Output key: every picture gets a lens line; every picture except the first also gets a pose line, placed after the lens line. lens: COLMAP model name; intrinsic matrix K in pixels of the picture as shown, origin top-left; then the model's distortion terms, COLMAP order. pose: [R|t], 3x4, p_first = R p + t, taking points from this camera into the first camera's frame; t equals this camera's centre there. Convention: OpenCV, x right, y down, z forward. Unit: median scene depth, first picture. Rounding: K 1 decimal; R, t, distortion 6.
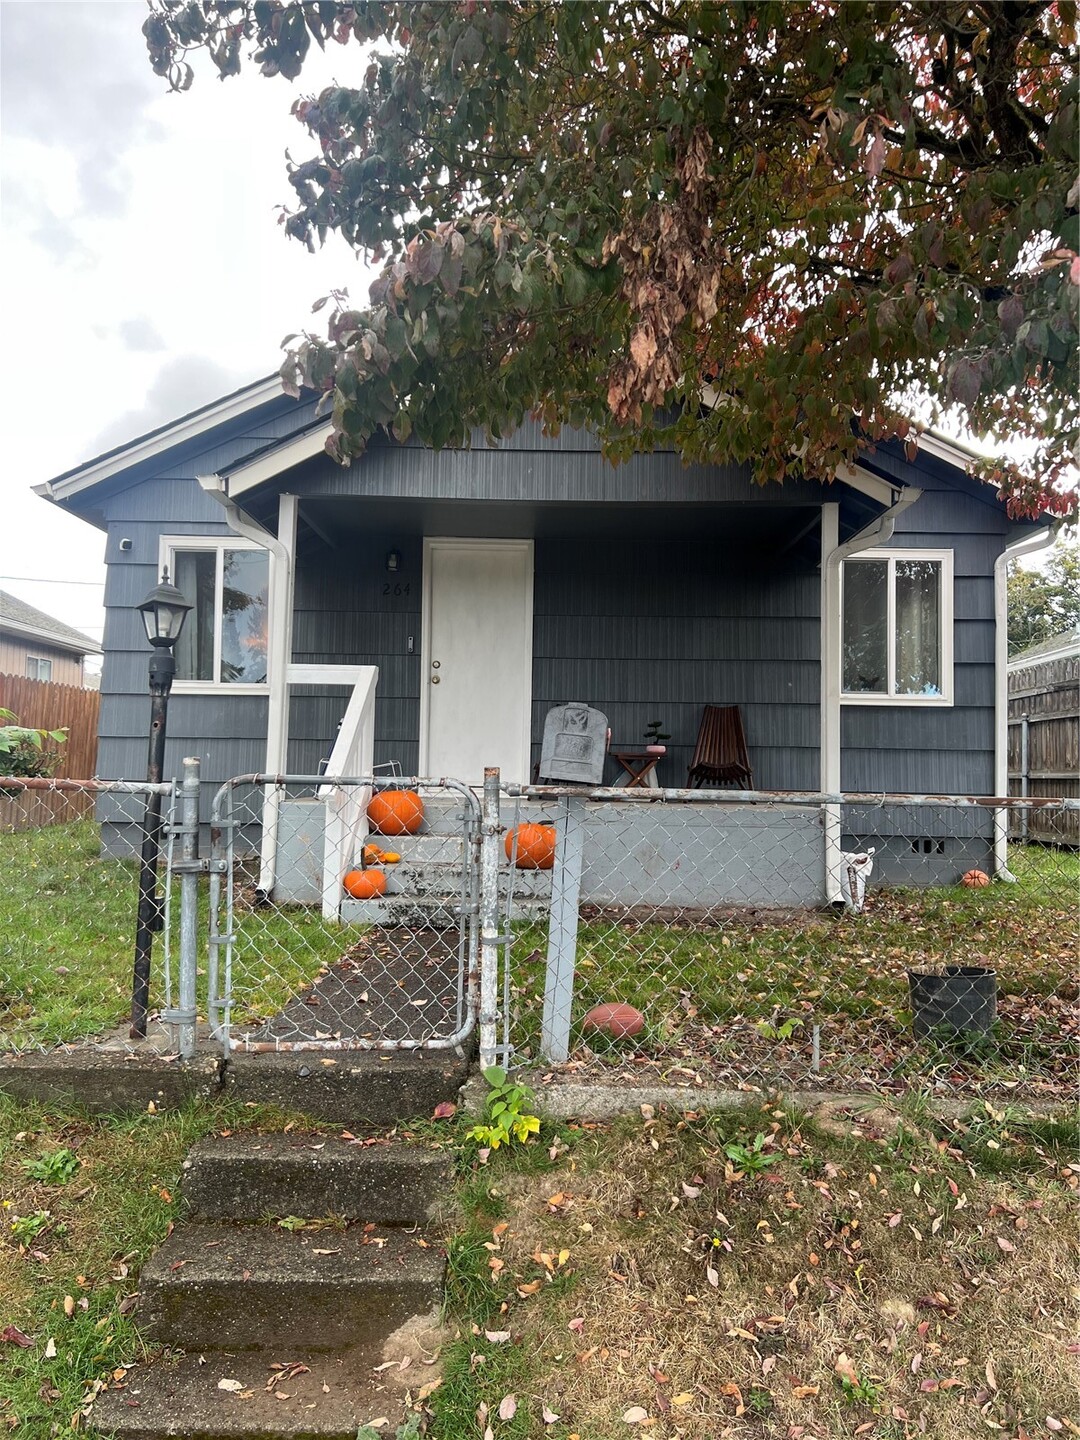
lens RADIAL K [[1084.0, 0, 543.2], [0, 1084.0, 728.3], [0, 0, 1]] dist [0.080796, -0.092900]
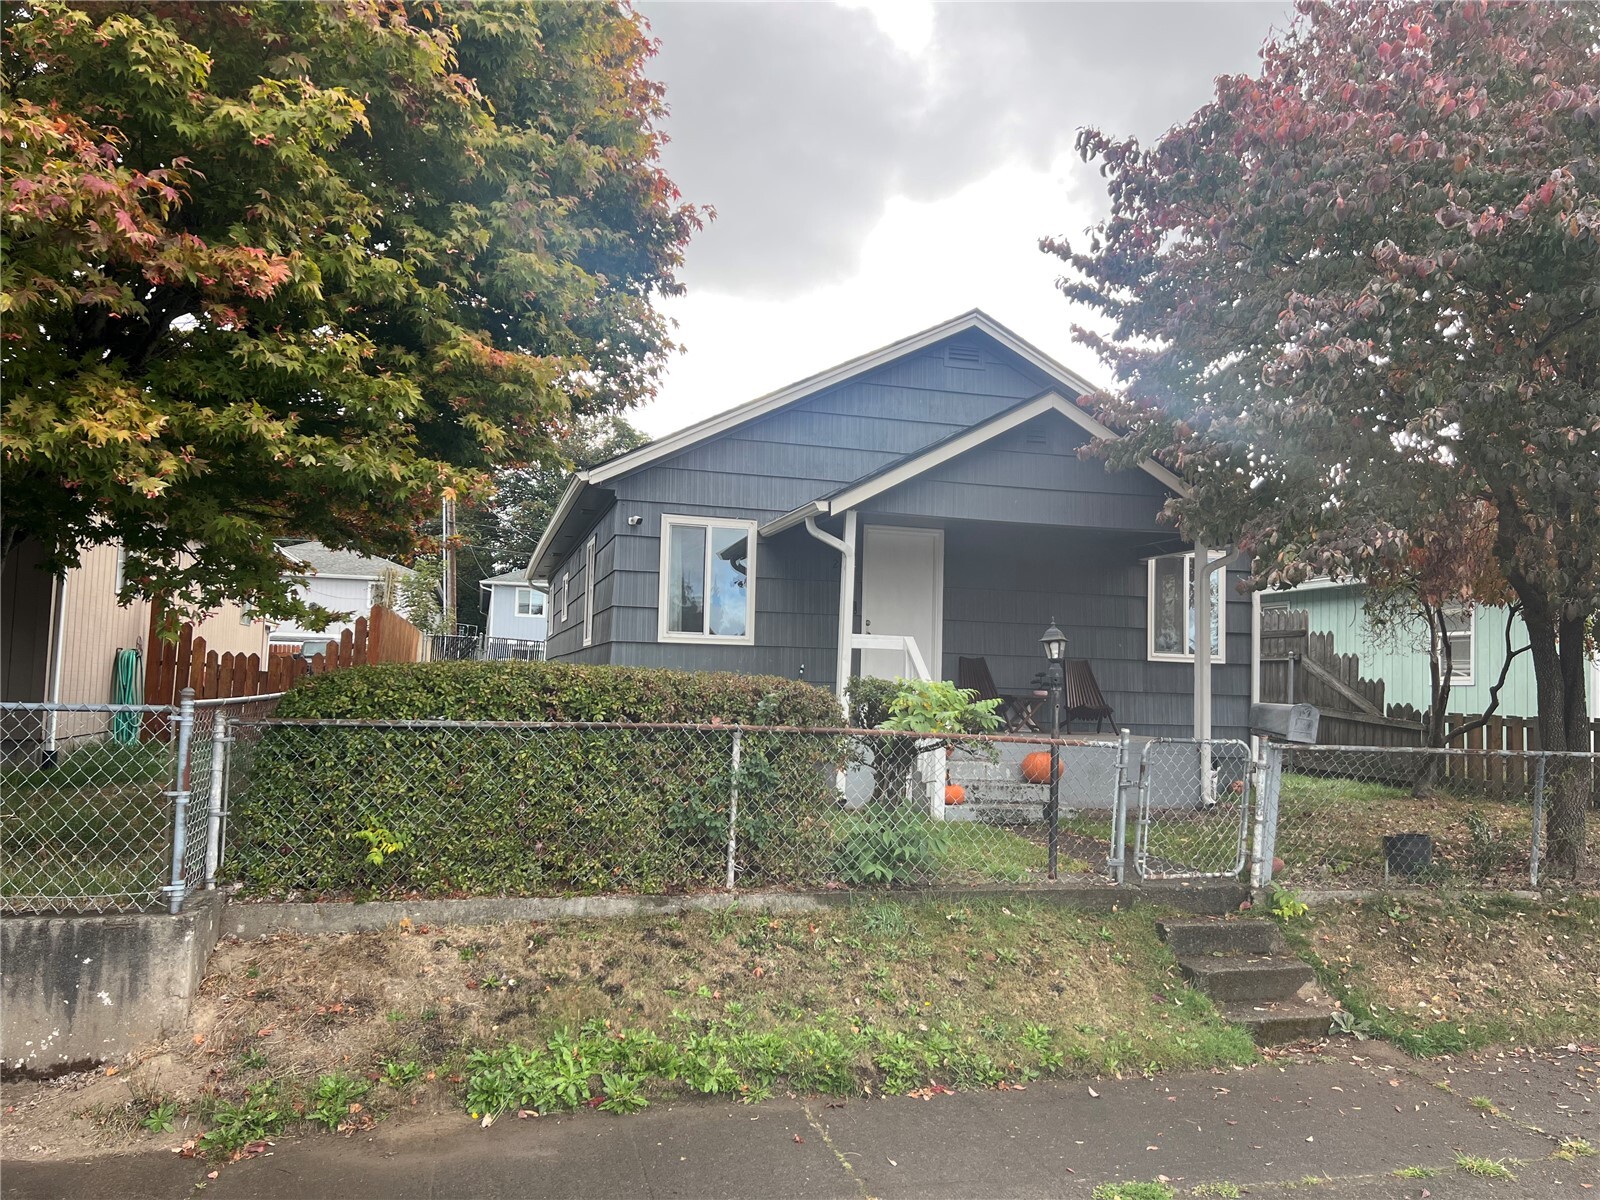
lens RADIAL K [[1215.5, 0, 808.2], [0, 1215.5, 605.0], [0, 0, 1]] dist [0.049452, -0.056820]
pose [[0.962917, 0.028595, 0.268279, -0.723495], [-0.024914, 0.999543, -0.017113, -0.070853], [-0.268646, 0.009795, 0.963189, -0.468703]]
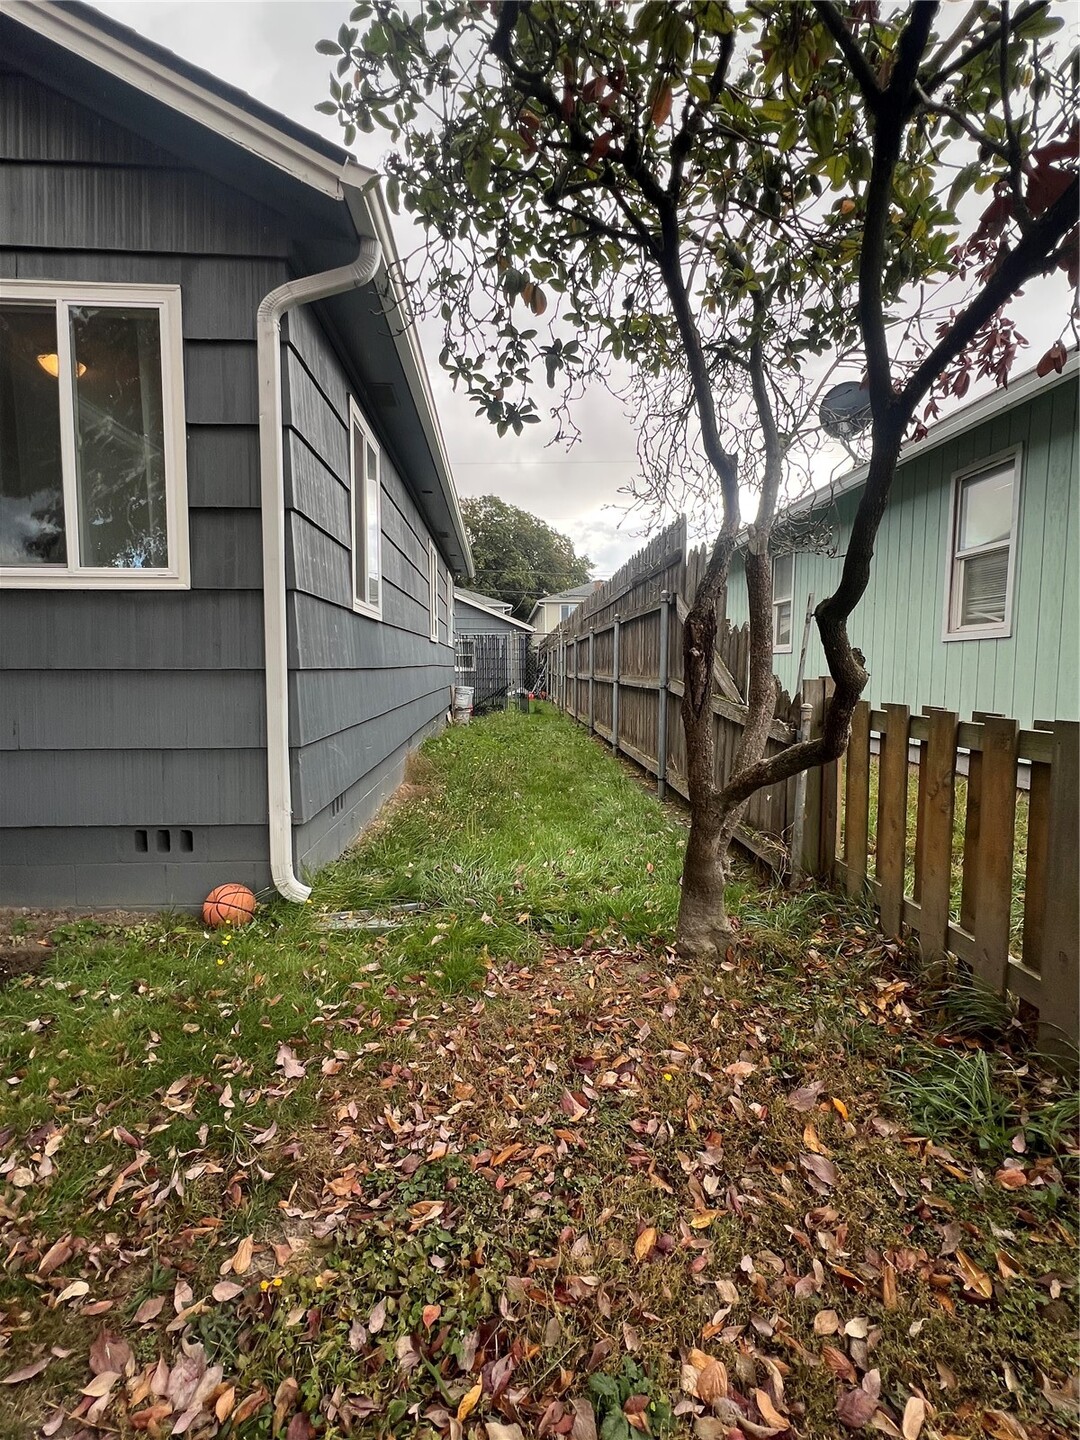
lens RADIAL K [[684.9, 0, 540.0], [0, 684.9, 720.0], [0, 0, 1]] dist [-0.001588, 0.000008]
pose [[0.998392, -0.019363, 0.053282, 0.680538], [0.012648, 0.992254, 0.123581, 0.005787], [-0.055262, -0.122708, 0.990903, 0.831830]]
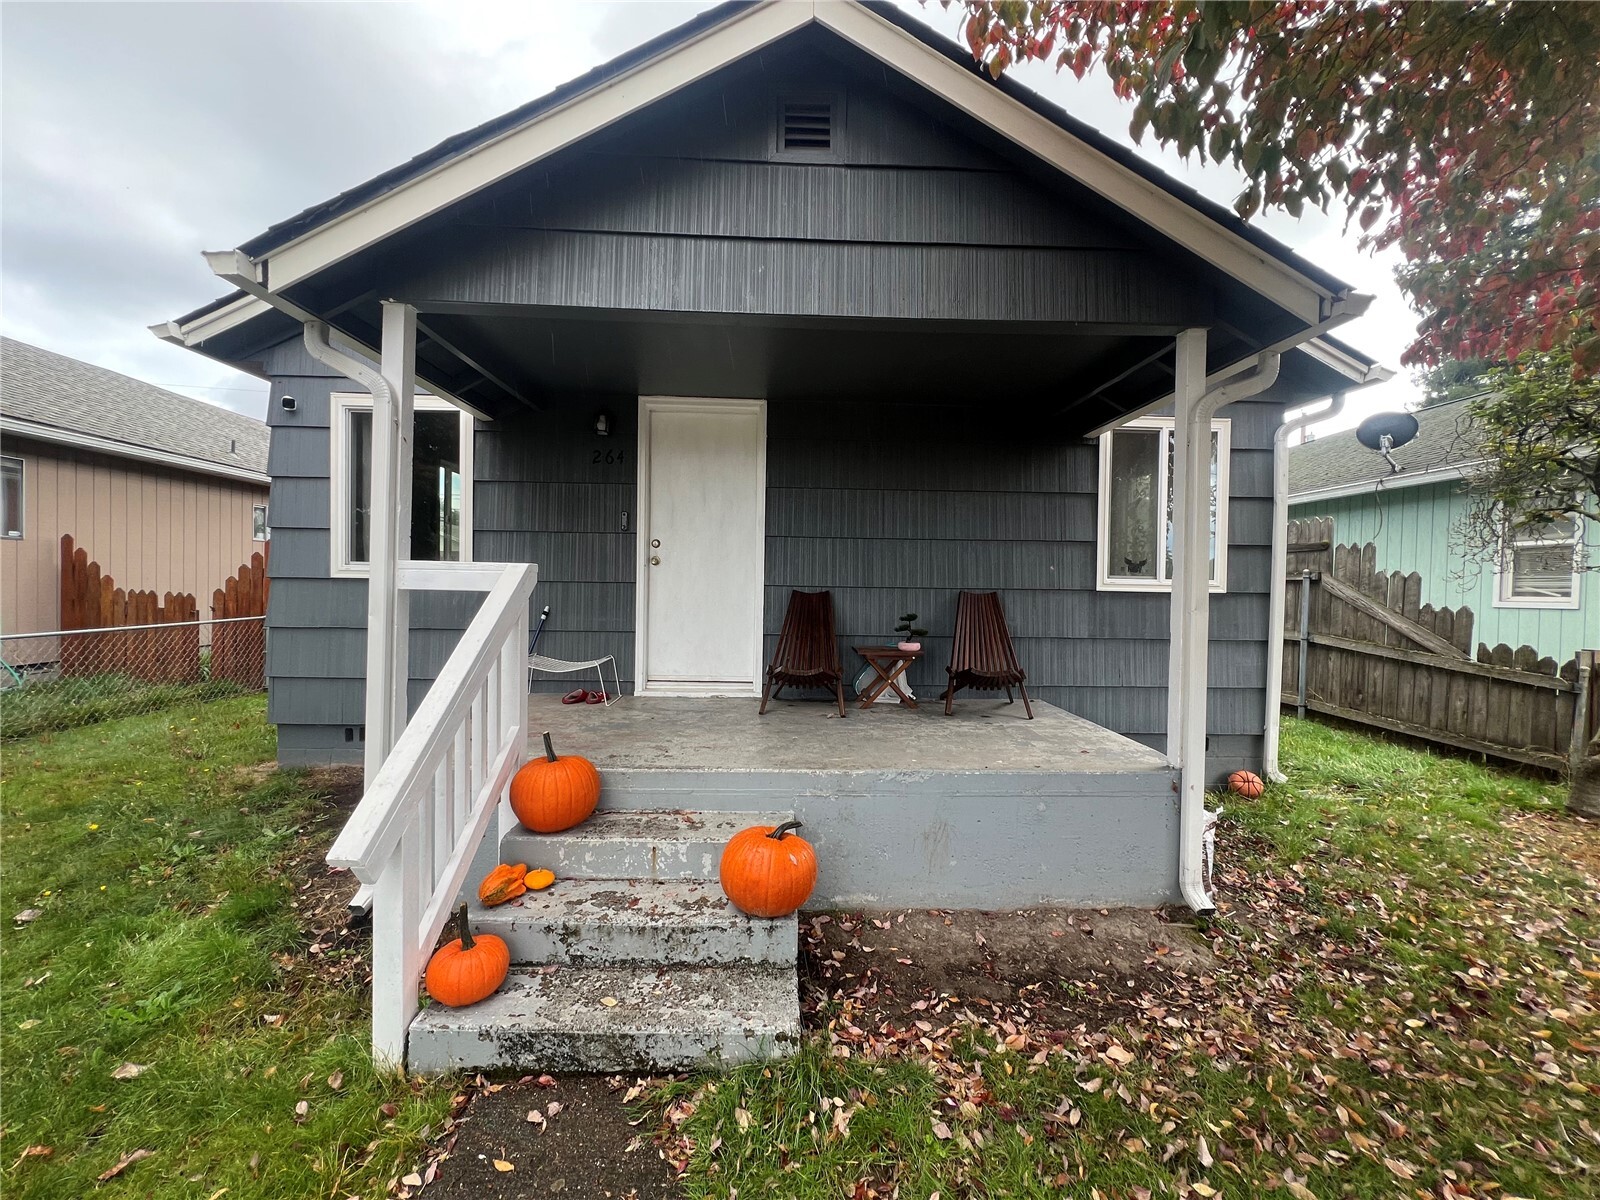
lens RADIAL K [[639.6, 0, 795.4], [0, 639.6, 595.7], [0, 0, 1]] dist [-0.002829, 0.000254]
pose [[0.999248, 0.000196, 0.038777, -0.006672], [-0.002705, 0.997904, 0.064655, -0.065809], [-0.038683, -0.064712, 0.997154, 0.620668]]
